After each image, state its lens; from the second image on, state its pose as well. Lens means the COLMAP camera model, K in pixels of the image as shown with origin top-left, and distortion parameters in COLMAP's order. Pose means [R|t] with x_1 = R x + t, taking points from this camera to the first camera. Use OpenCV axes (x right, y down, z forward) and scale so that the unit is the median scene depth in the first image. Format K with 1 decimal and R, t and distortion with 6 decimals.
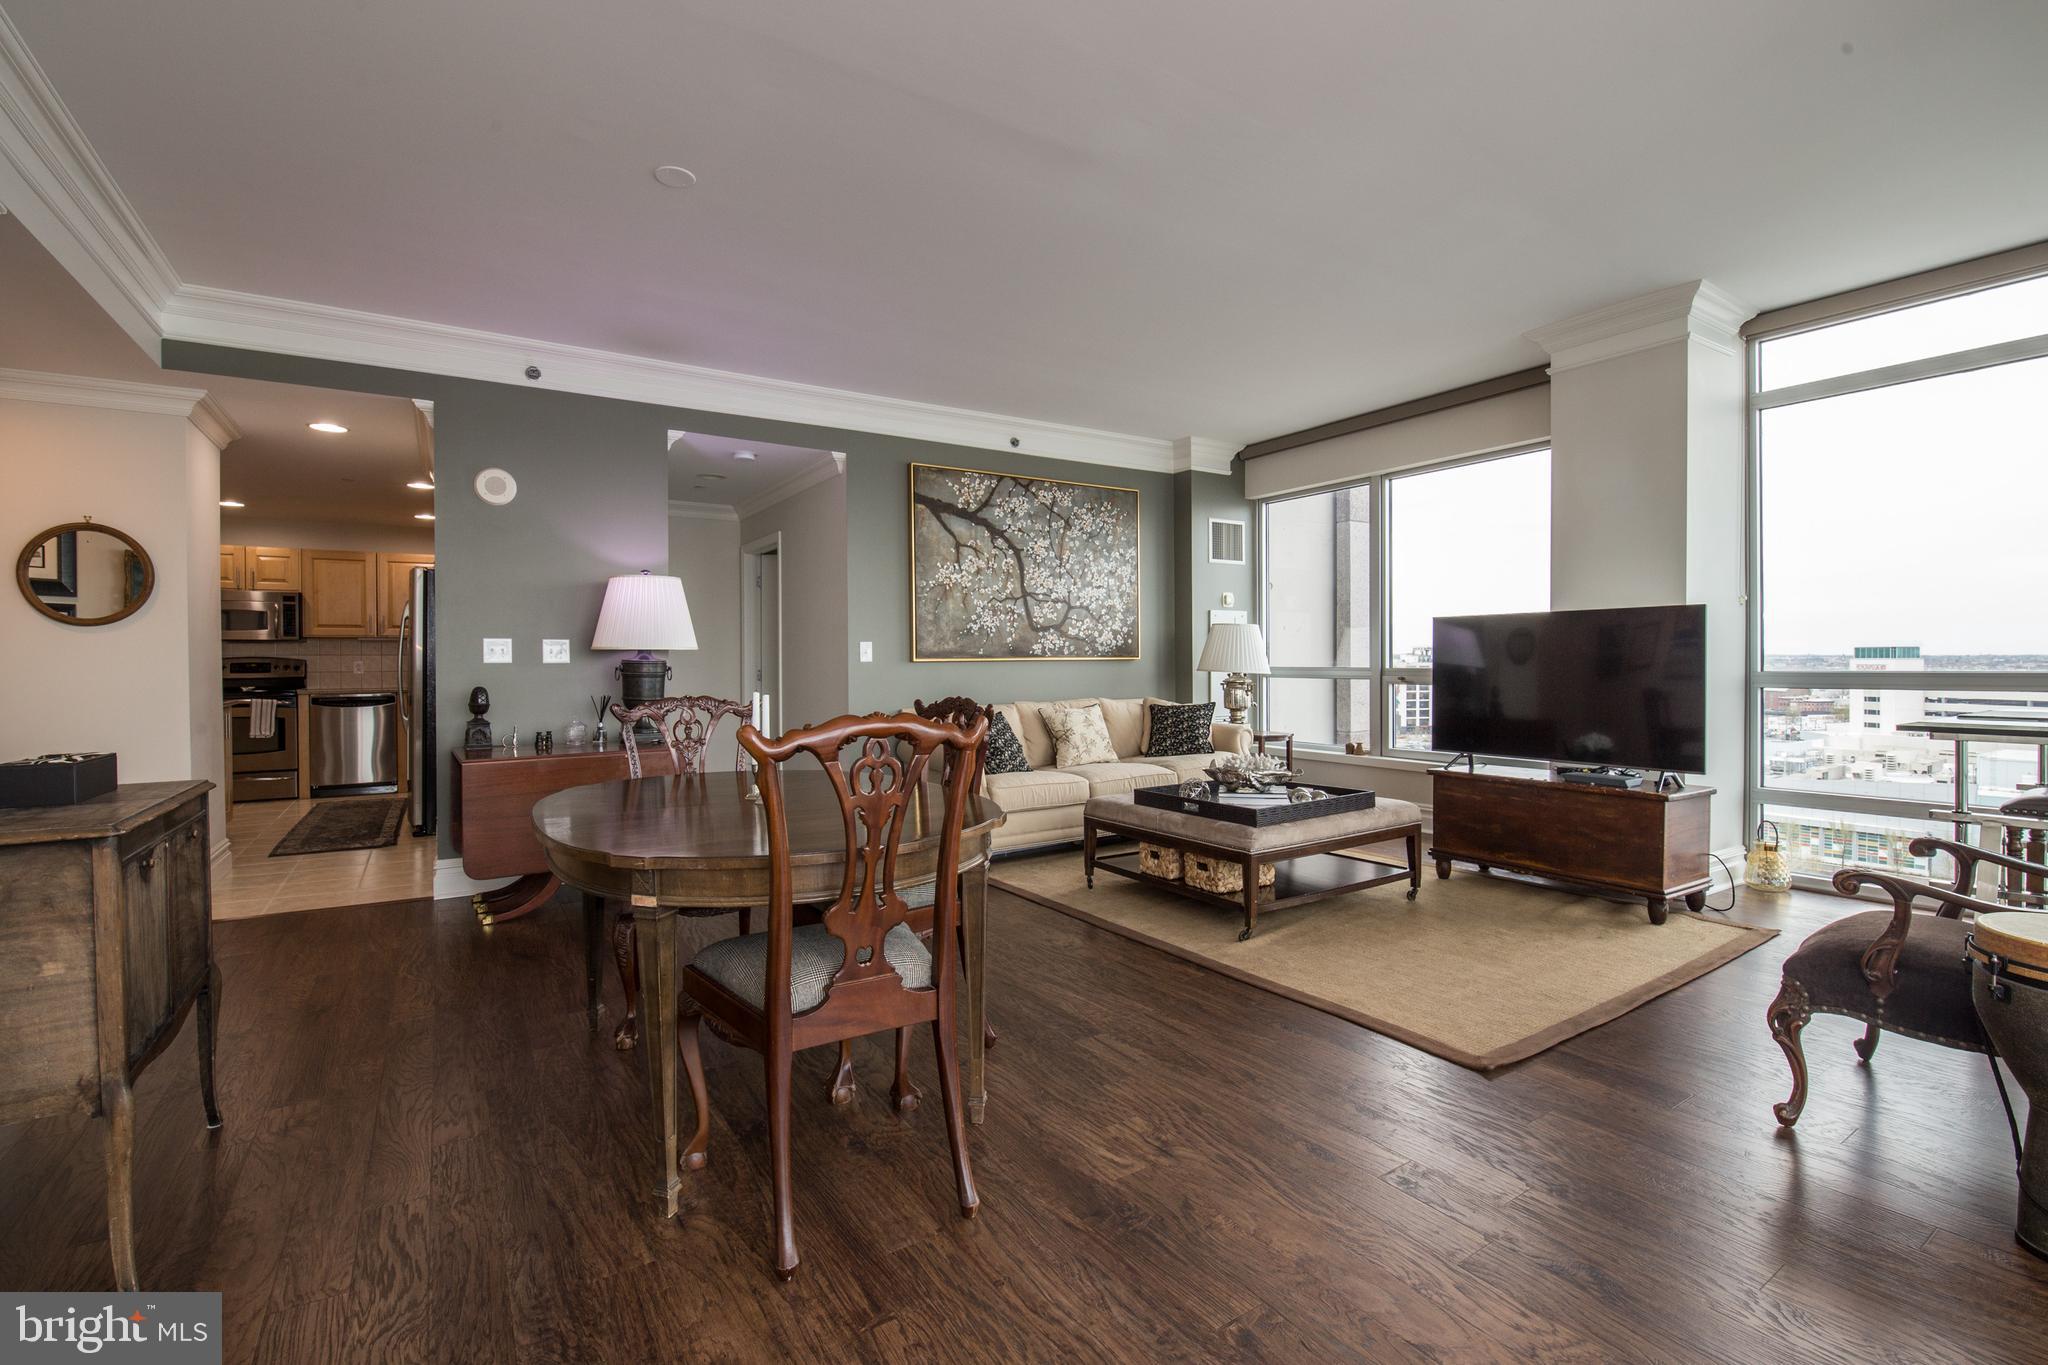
lens RADIAL K [[904.1, 0, 1026.8], [0, 904.1, 659.9], [0, 0, 1]] dist [0.001991, -0.010738]
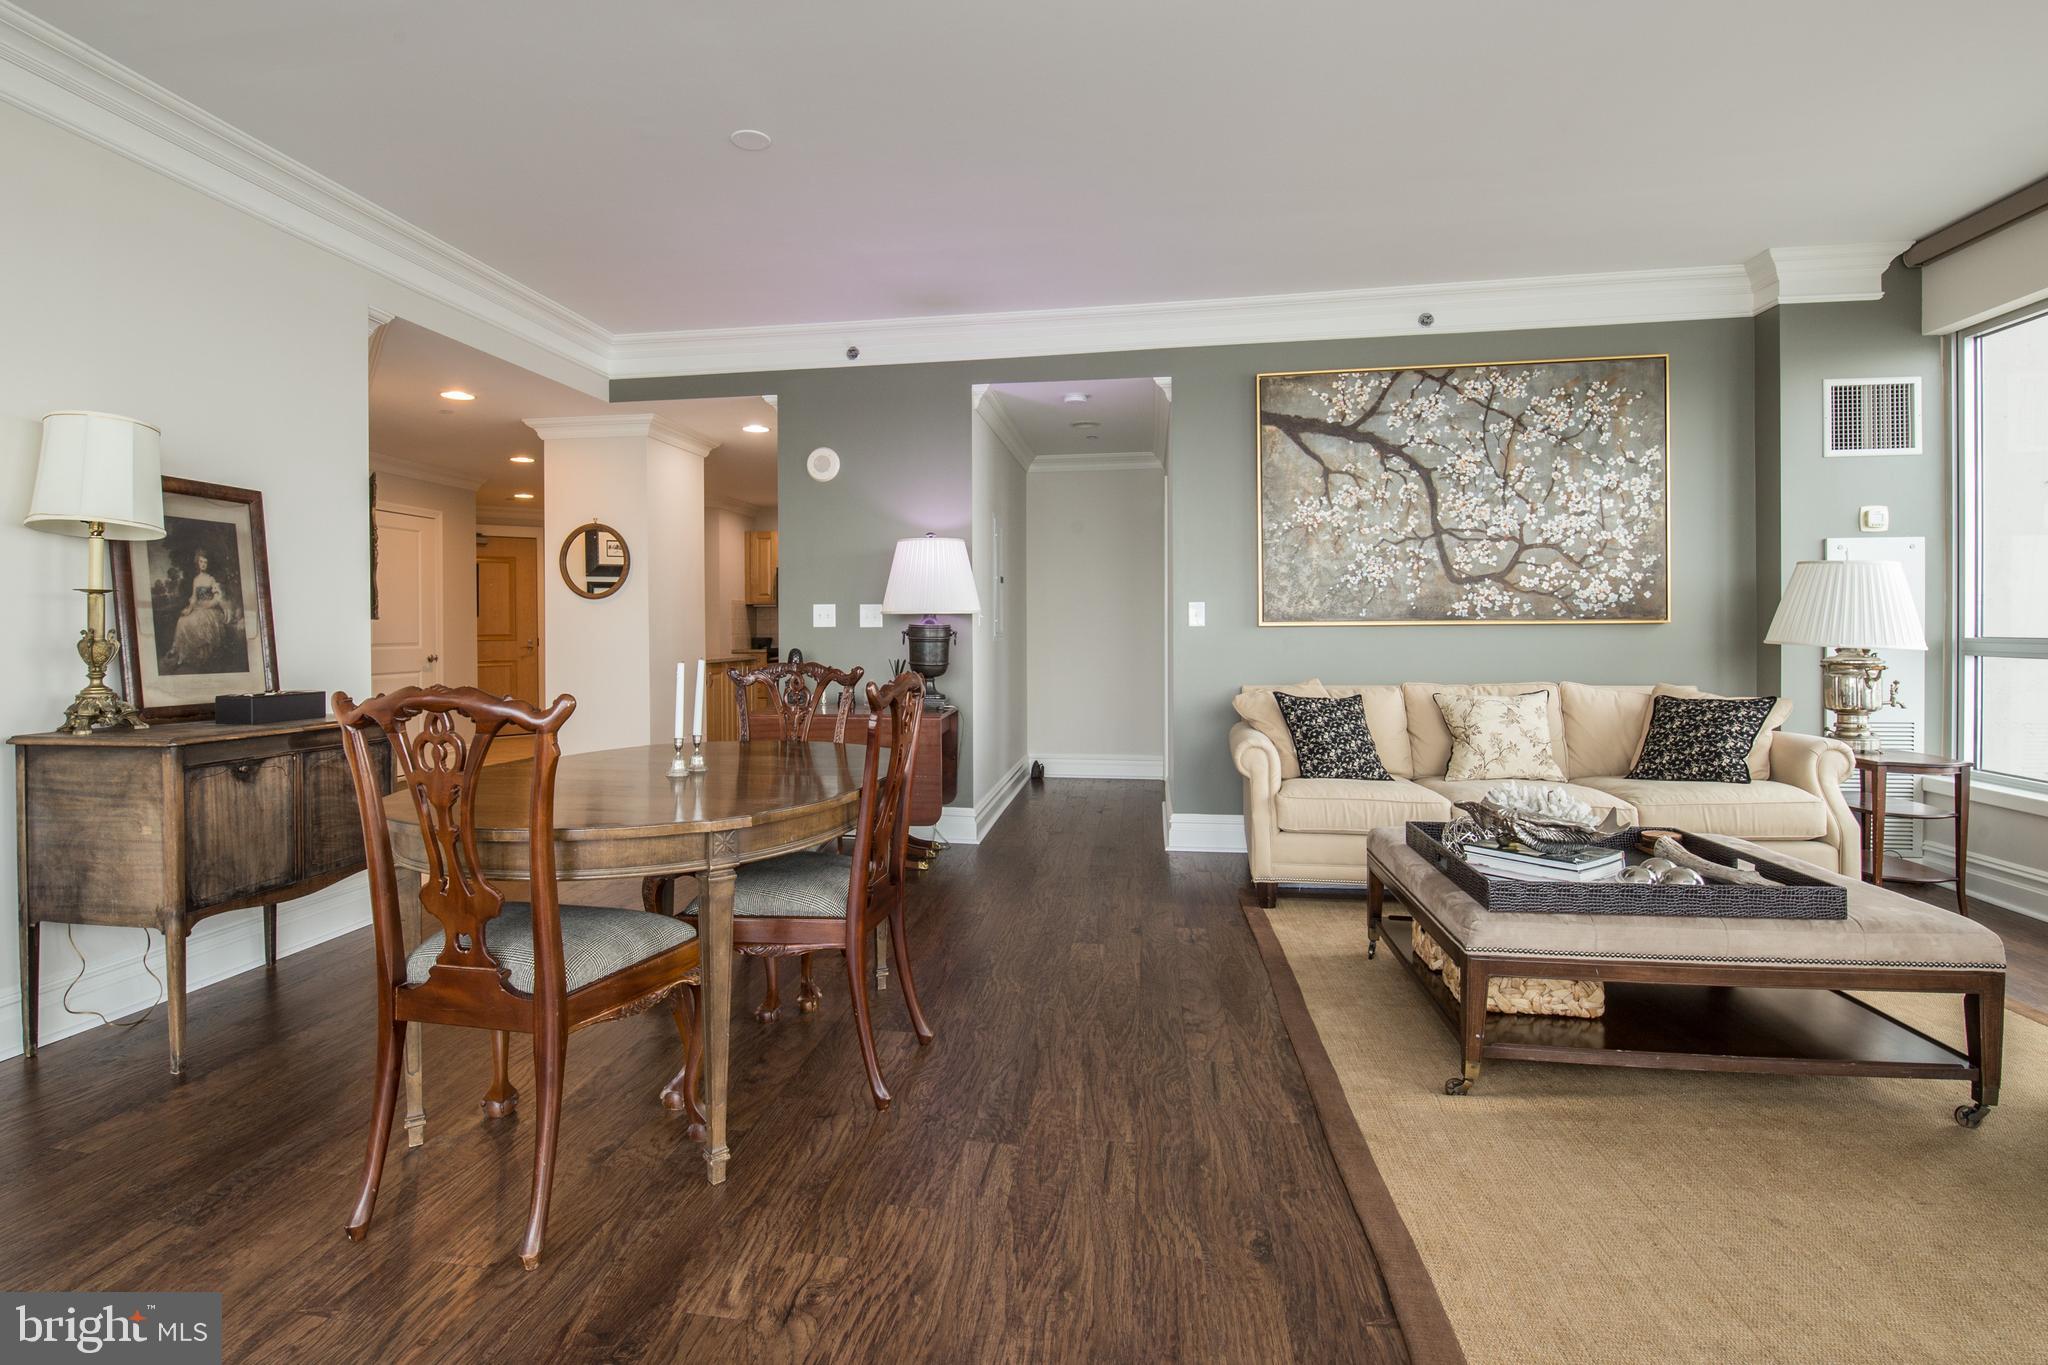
lens RADIAL K [[1001.1, 0, 975.5], [0, 1001.1, 634.7], [0, 0, 1]] dist [0.001988, -0.012611]
pose [[0.731528, 0.008552, -0.681758, 0.270496], [0.000565, 0.999913, 0.013149, -0.002241], [0.681811, -0.010004, 0.731460, 0.178283]]
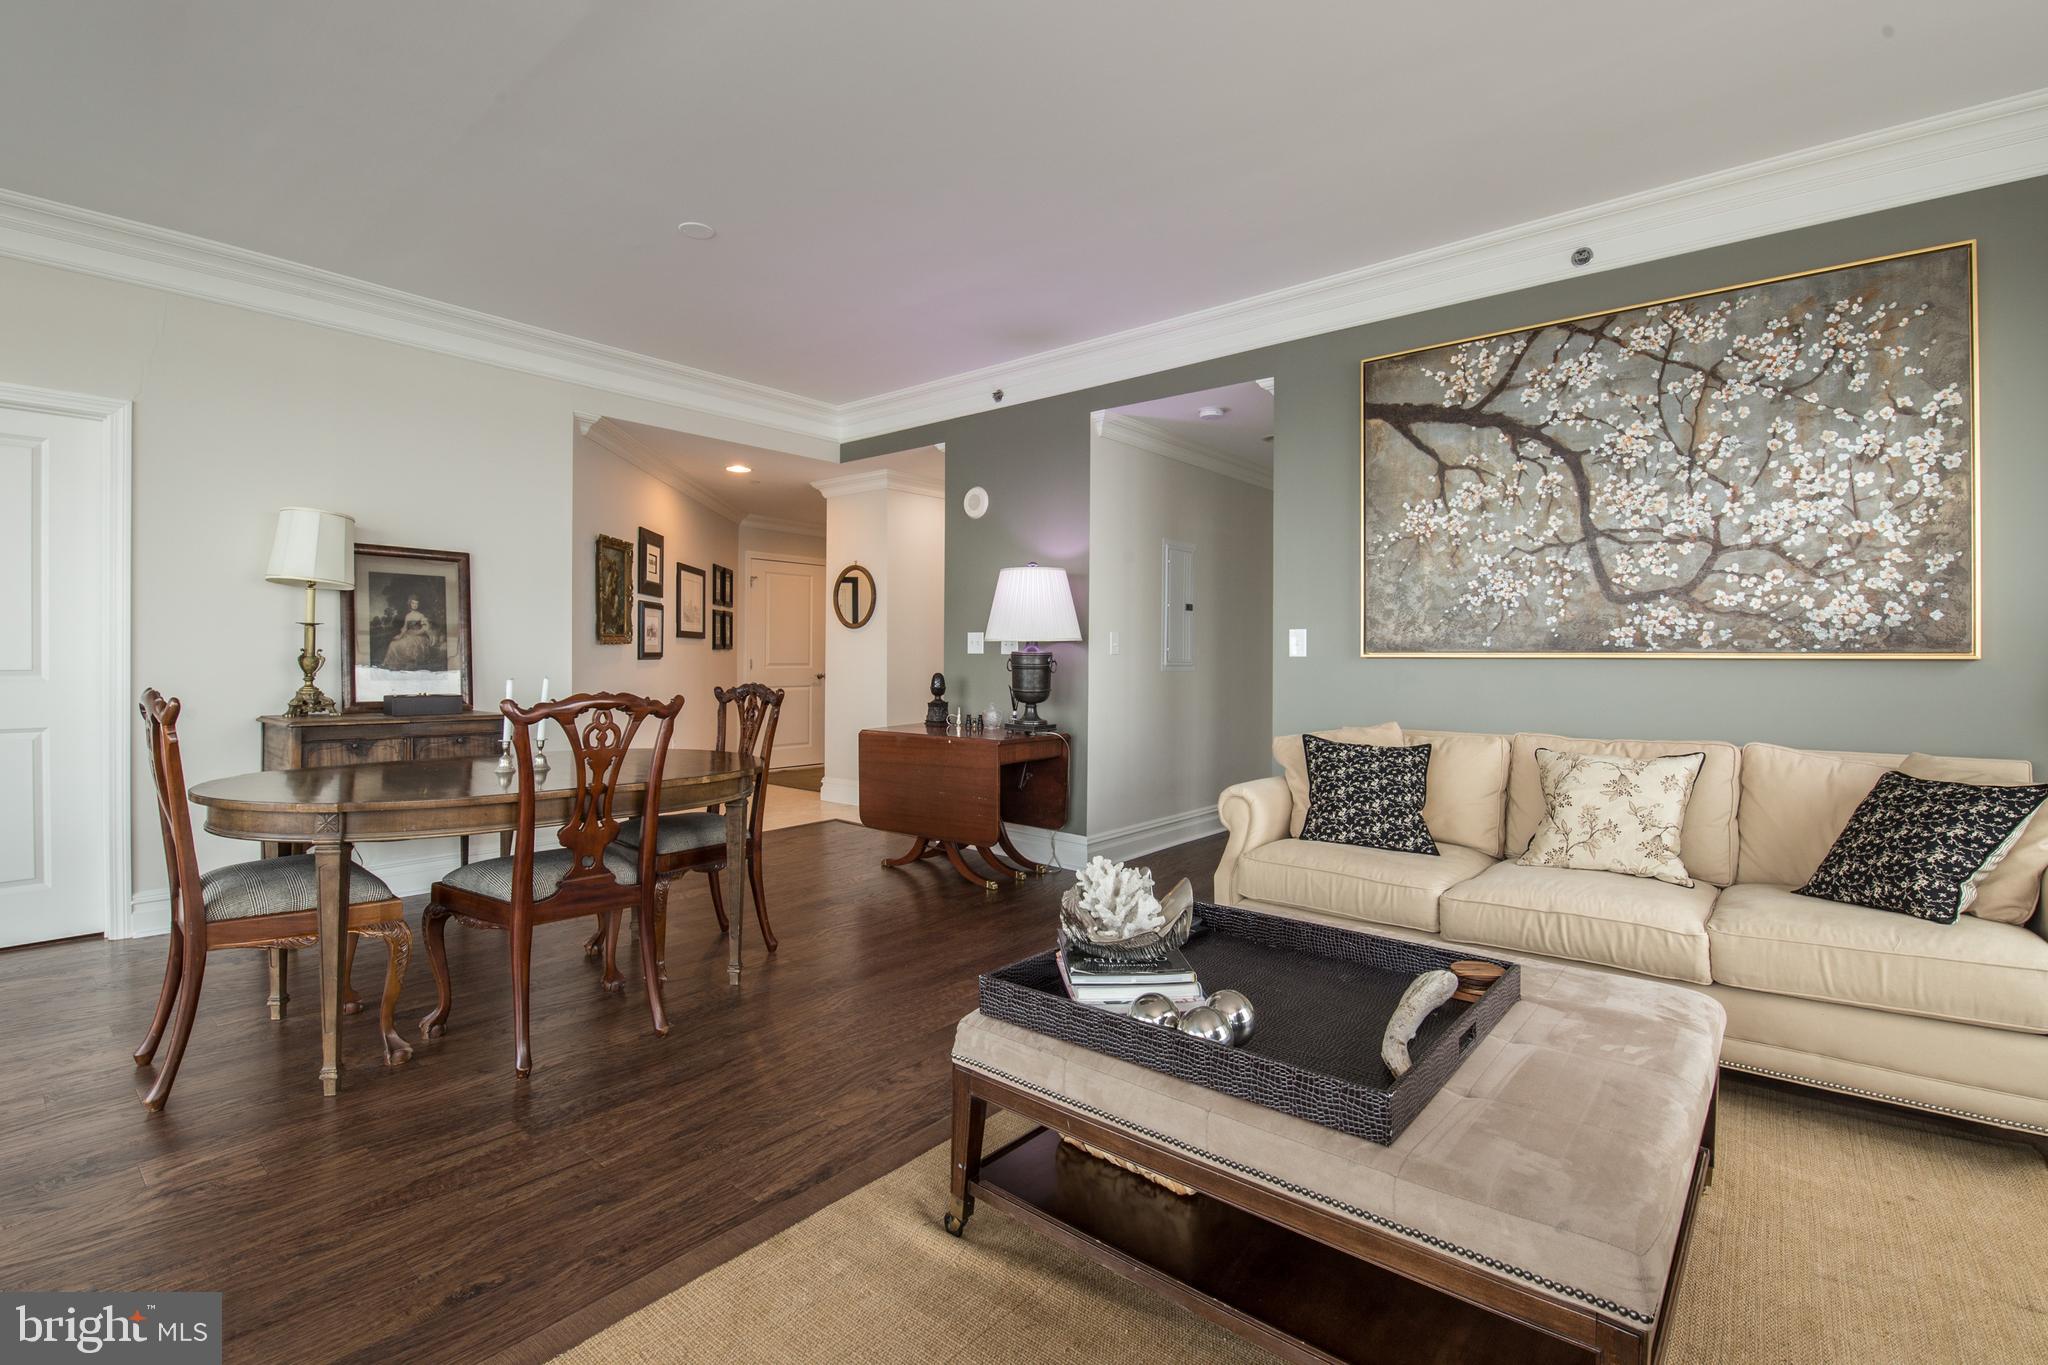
lens RADIAL K [[929.9, 0, 1032.2], [0, 929.9, 658.7], [0, 0, 1]] dist [0.000216, -0.012774]
pose [[0.290152, 0.012940, -0.956893, 0.431328], [-0.007086, 0.999910, 0.011373, -0.003019], [0.956954, 0.003481, 0.290217, 0.529573]]
